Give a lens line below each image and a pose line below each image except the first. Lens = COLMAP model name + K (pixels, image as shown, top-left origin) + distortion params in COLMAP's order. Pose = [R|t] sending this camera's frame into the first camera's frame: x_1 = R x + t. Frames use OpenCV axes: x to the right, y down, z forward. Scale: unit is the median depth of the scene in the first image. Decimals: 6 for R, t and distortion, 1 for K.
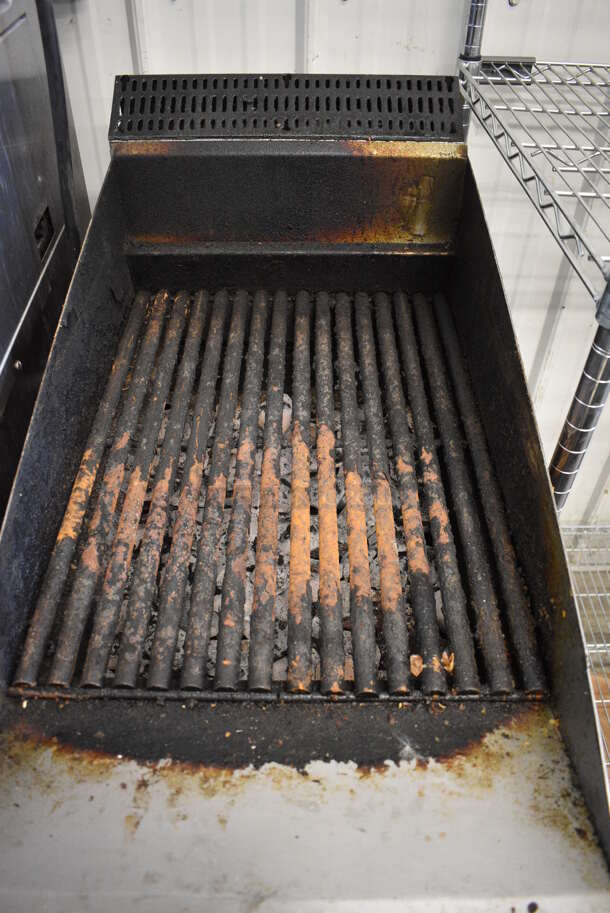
lens RADIAL K [[708.9, 0, 301.7], [0, 708.9, 450.9], [0, 0, 1]] dist [-0.113076, 0.029977]
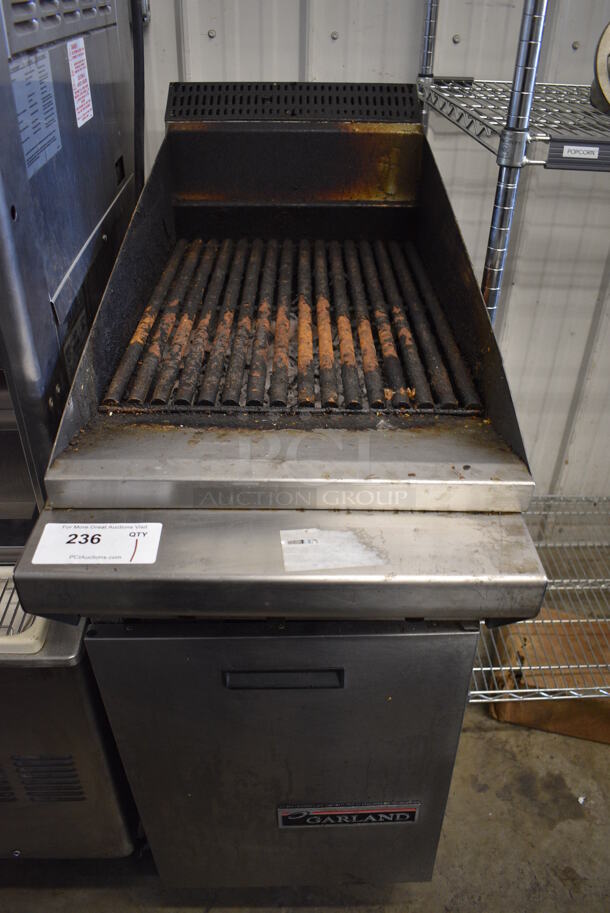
lens RADIAL K [[708.9, 0, 301.7], [0, 708.9, 455.7], [0, 0, 1]] dist [-0.113076, 0.029977]
pose [[0.999972, 0.000438, 0.007434, -0.015120], [0.000787, 0.986459, -0.164006, 0.442580], [-0.007405, 0.164007, 0.986431, -0.260475]]
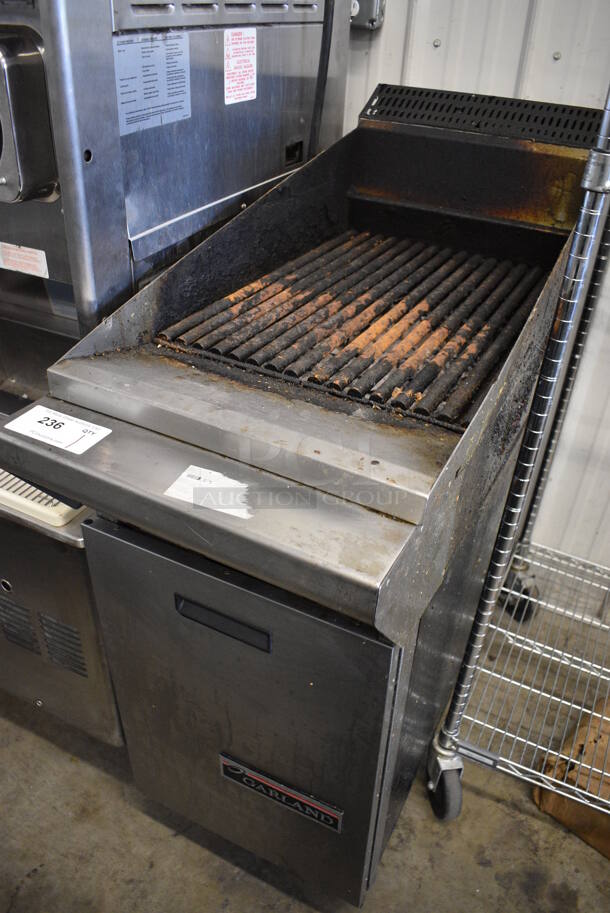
lens RADIAL K [[708.9, 0, 305.1], [0, 708.9, 456.1], [0, 0, 1]] dist [-0.113076, 0.029977]
pose [[0.882898, 0.285877, -0.372512, 0.378836], [-0.350530, 0.929118, -0.117765, 0.438861], [0.312441, 0.234552, 0.920525, -0.228132]]
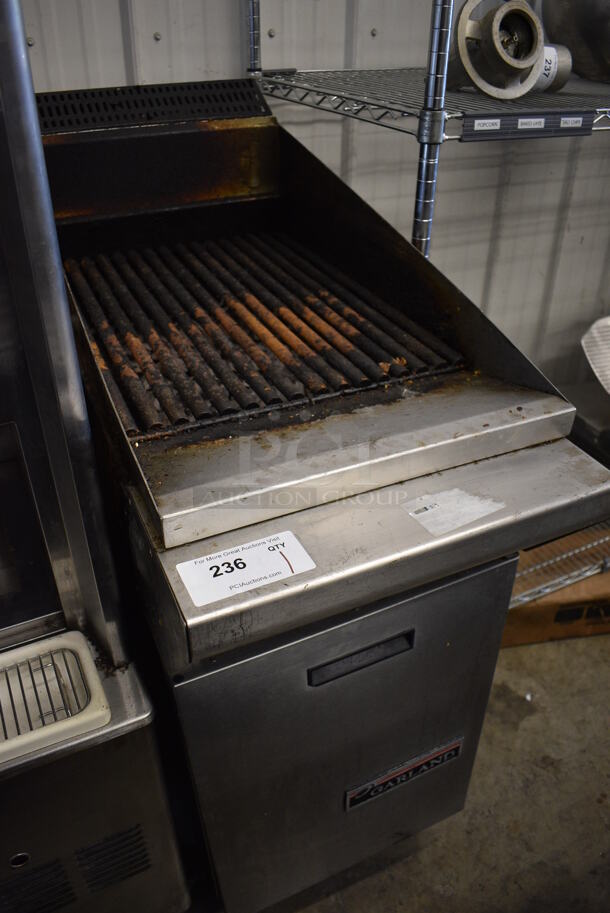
lens RADIAL K [[708.9, 0, 297.6], [0, 708.9, 454.9], [0, 0, 1]] dist [-0.113076, 0.029977]
pose [[0.909332, -0.236113, 0.342586, -0.377241], [0.289961, 0.950127, -0.114814, 0.403410], [-0.298391, 0.203740, 0.932444, -0.210667]]
